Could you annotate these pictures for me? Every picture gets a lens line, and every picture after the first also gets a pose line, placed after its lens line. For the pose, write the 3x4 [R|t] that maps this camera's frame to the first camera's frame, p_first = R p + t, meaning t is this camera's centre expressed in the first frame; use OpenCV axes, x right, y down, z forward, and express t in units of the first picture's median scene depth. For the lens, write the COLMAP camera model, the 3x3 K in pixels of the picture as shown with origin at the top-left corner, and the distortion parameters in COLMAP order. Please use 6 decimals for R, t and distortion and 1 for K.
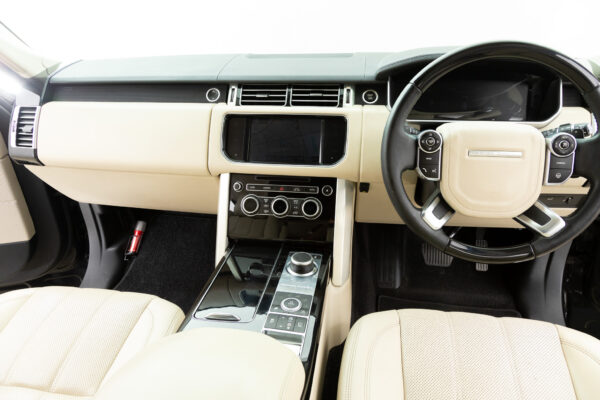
lens RADIAL K [[423.8, 0, 300.6], [0, 423.8, 200.6], [0, 0, 1]] dist [0.009712, -0.000944]
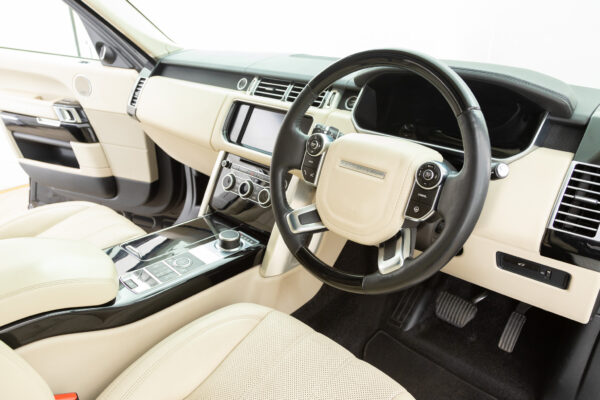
lens RADIAL K [[453.5, 0, 298.7], [0, 453.5, 196.8], [0, 0, 1]] dist [-0.011868, -0.003100]
pose [[0.819678, 0.245684, -0.517463, 0.636173], [-0.274006, 0.961466, 0.022457, -0.028911], [0.503040, 0.123380, 0.855411, 0.081798]]
